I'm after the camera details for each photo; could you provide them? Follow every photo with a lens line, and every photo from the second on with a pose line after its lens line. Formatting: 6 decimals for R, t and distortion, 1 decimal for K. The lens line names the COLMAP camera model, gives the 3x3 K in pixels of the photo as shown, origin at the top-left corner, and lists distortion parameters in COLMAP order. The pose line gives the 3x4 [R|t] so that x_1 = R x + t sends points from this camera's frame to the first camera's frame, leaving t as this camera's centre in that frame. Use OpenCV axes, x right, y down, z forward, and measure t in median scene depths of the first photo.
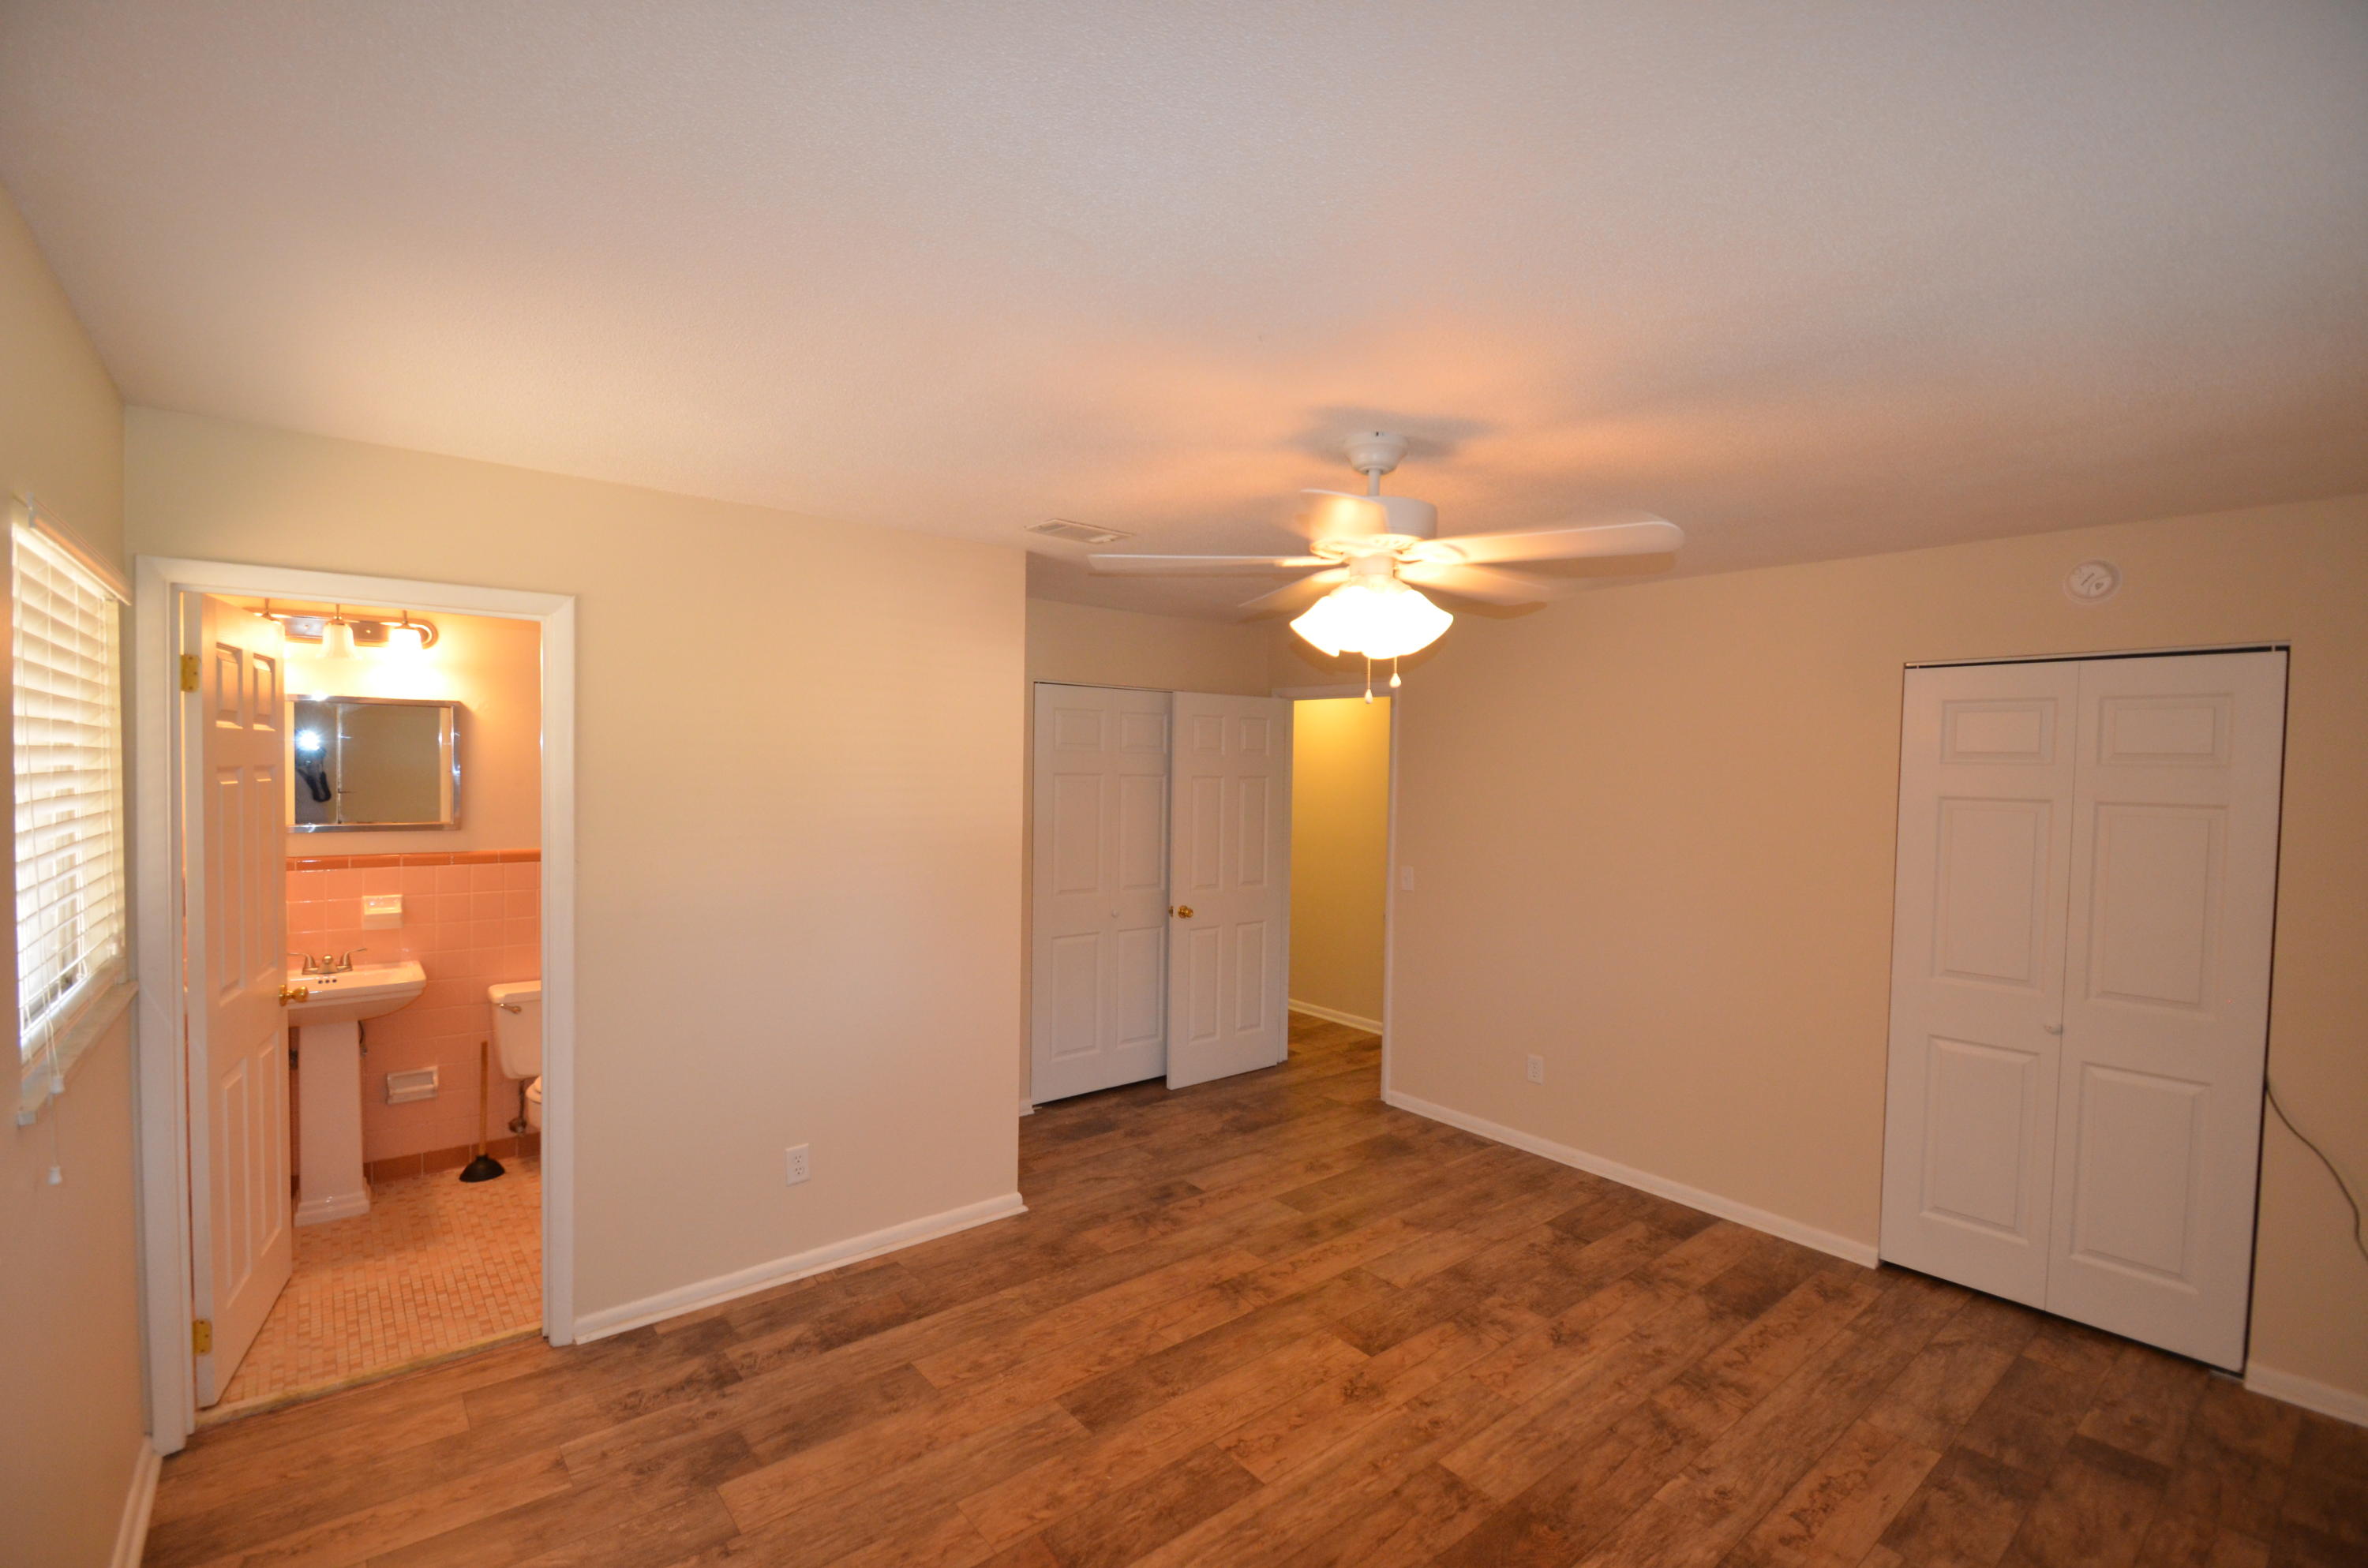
lens RADIAL K [[1039.0, 0, 1182.7], [0, 1039.0, 783.9], [0, 0, 1]] dist [0.000734, -0.010049]
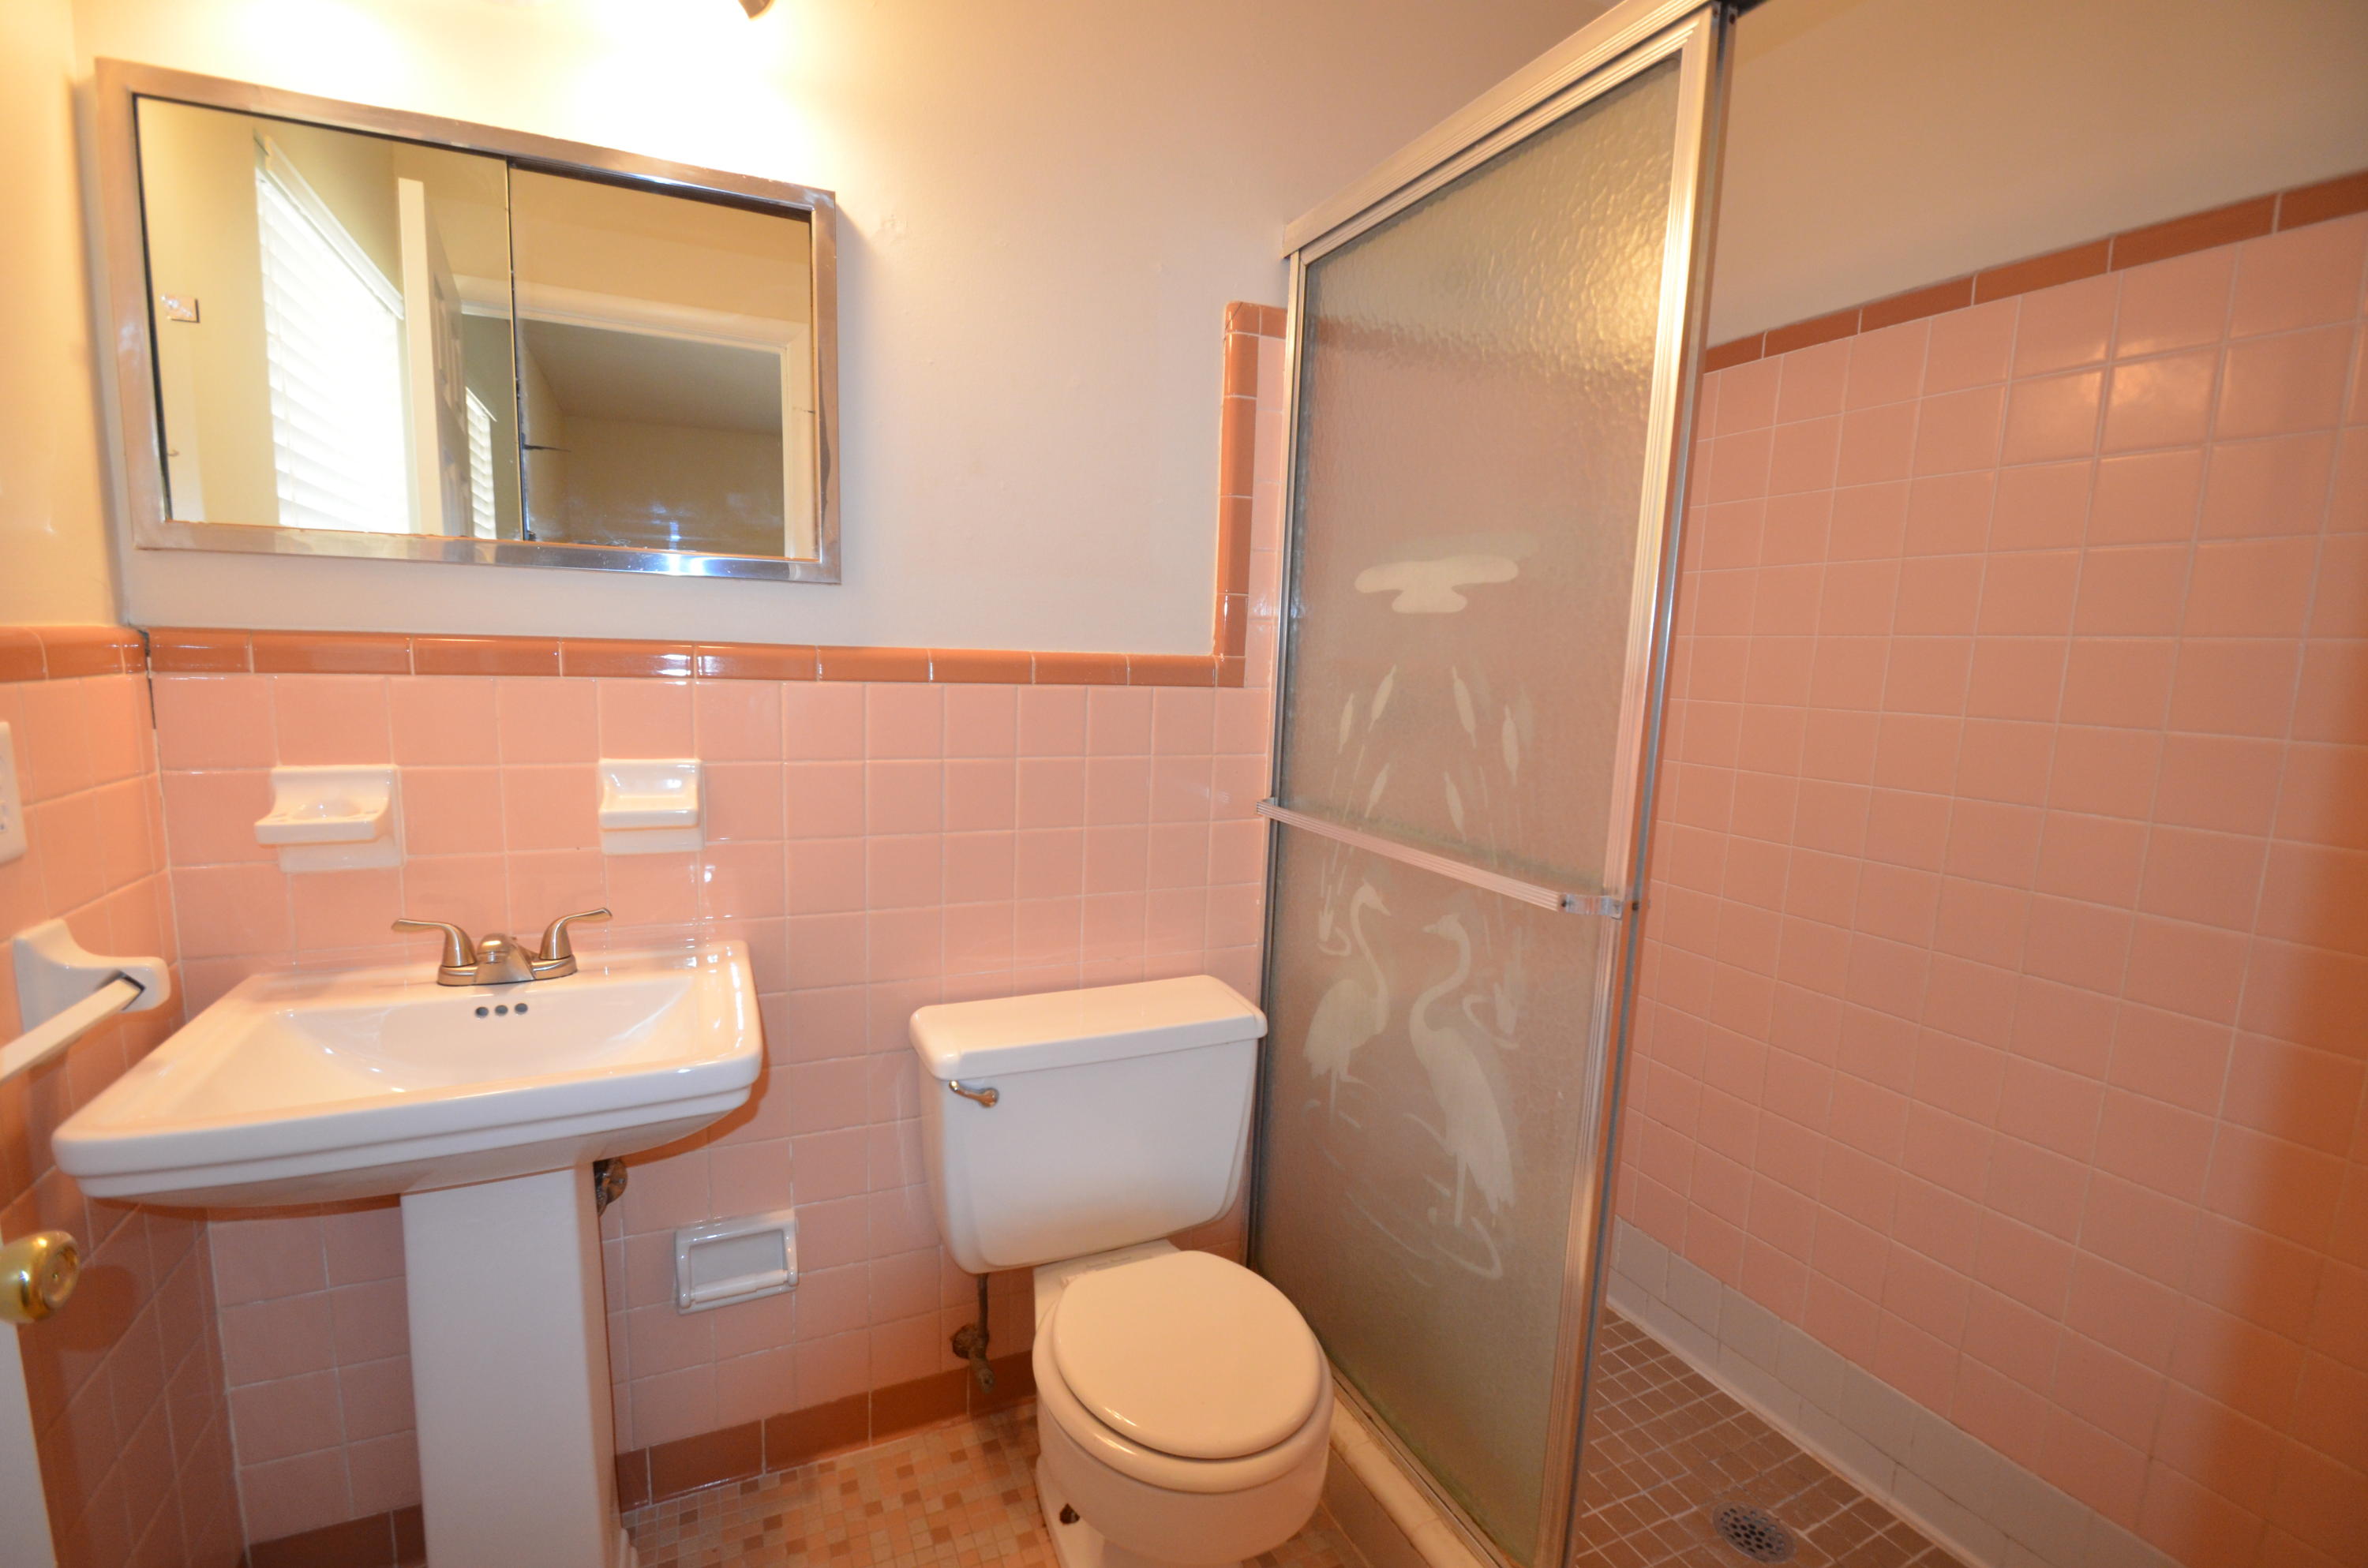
lens RADIAL K [[1039.0, 0, 1186.4], [0, 1039.0, 781.0], [0, 0, 1]] dist [0.000734, -0.010049]
pose [[0.968367, 0.040311, -0.246251, -0.501827], [-0.015762, 0.994776, 0.100857, 0.075692], [0.249030, -0.093785, 0.963944, 0.695911]]
